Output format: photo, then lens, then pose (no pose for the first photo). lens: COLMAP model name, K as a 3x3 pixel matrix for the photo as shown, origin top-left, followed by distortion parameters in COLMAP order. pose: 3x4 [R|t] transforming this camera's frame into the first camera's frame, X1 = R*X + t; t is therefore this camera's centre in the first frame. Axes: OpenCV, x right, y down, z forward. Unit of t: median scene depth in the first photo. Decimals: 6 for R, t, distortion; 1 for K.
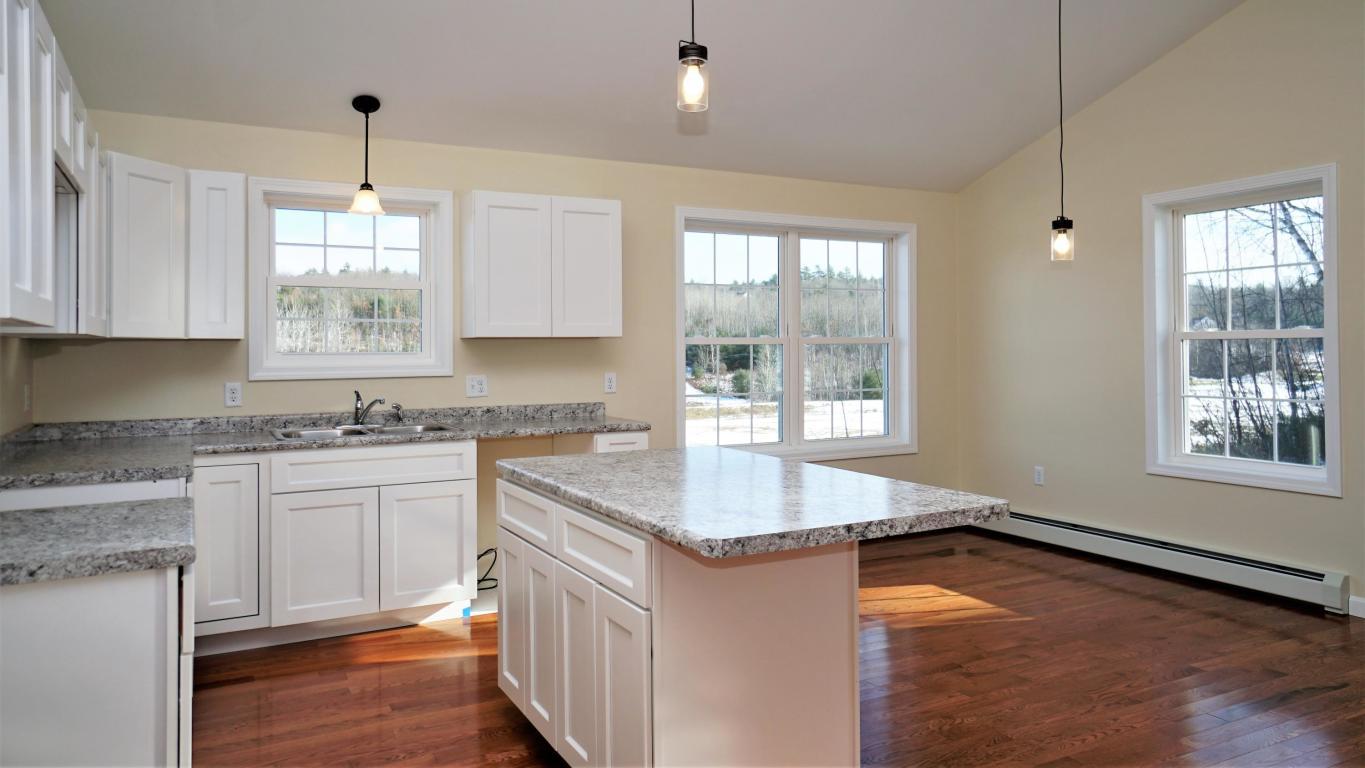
lens RADIAL K [[908.3, 0, 683.8], [0, 908.3, 348.6], [0, 0, 1]] dist [0.018633, 0.000777]
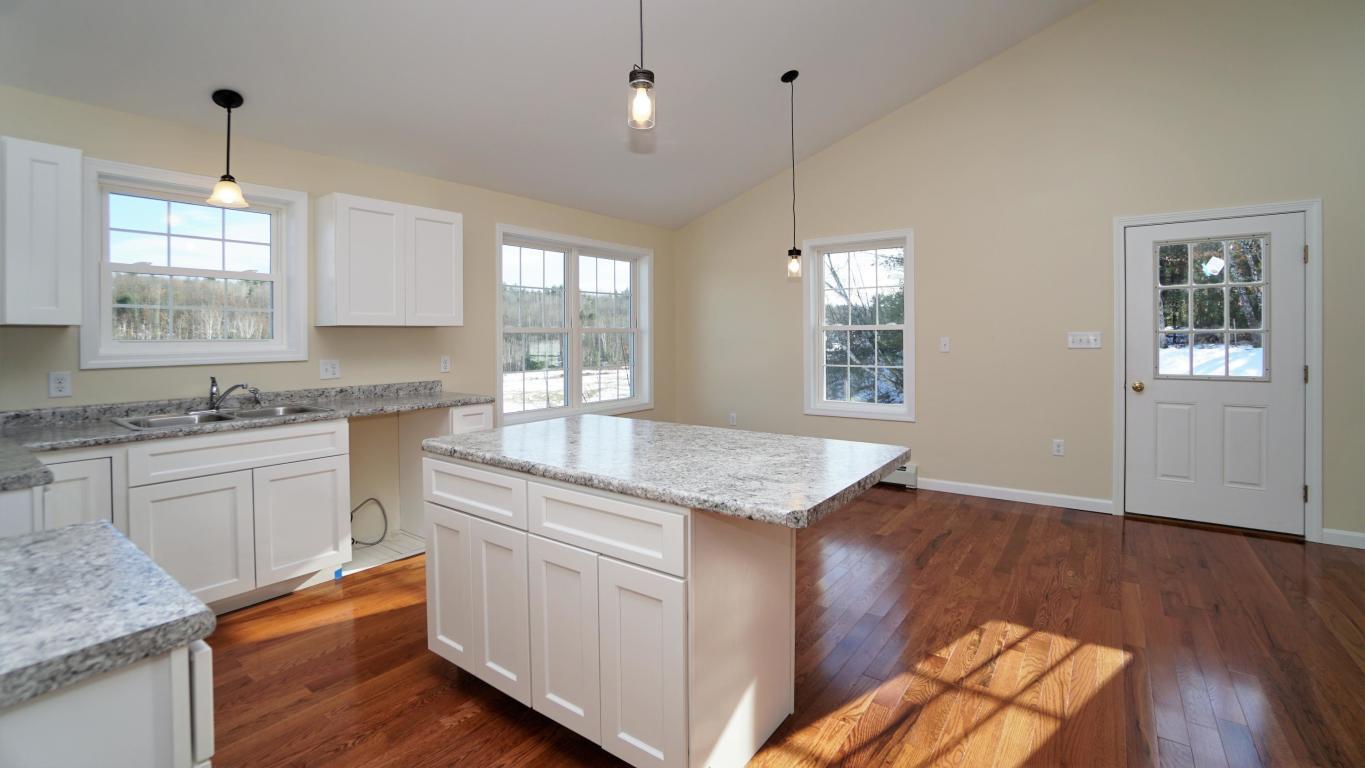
lens RADIAL K [[596.9, 0, 679.4], [0, 596.9, 345.4], [0, 0, 1]] dist [-0.051434, 0.017783]
pose [[0.904932, -0.006534, 0.425507, -0.164074], [0.000963, 0.999911, 0.013306, 0.002858], [-0.425556, -0.011631, 0.904857, 0.183956]]
